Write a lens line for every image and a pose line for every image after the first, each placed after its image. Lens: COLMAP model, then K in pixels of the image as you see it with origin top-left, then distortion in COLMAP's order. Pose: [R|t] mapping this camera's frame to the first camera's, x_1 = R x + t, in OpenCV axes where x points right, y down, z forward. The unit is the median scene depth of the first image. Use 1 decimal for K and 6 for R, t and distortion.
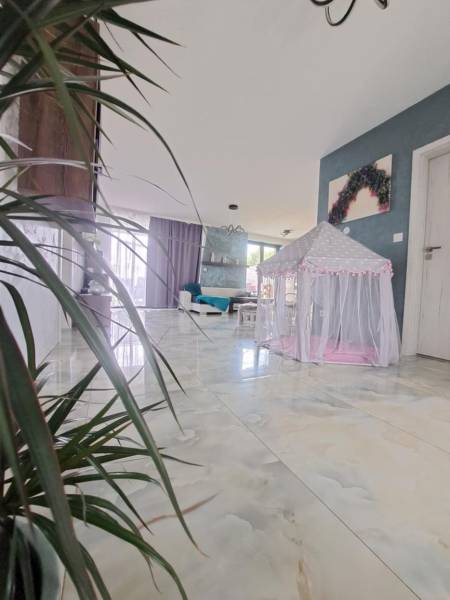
lens RADIAL K [[240.0, 0, 222.8], [0, 240.0, 299.0], [0, 0, 1]] dist [-0.016147, 0.000843]
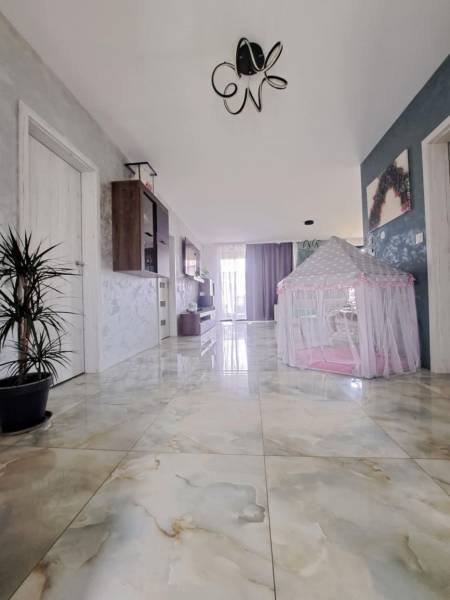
lens RADIAL K [[240.0, 0, 224.7], [0, 240.0, 297.5], [0, 0, 1]] dist [-0.016147, 0.000843]
pose [[0.826288, -0.081354, -0.557341, 0.525073], [0.055917, 0.996474, -0.062553, -0.017931], [0.560465, 0.020521, 0.827924, -0.126446]]
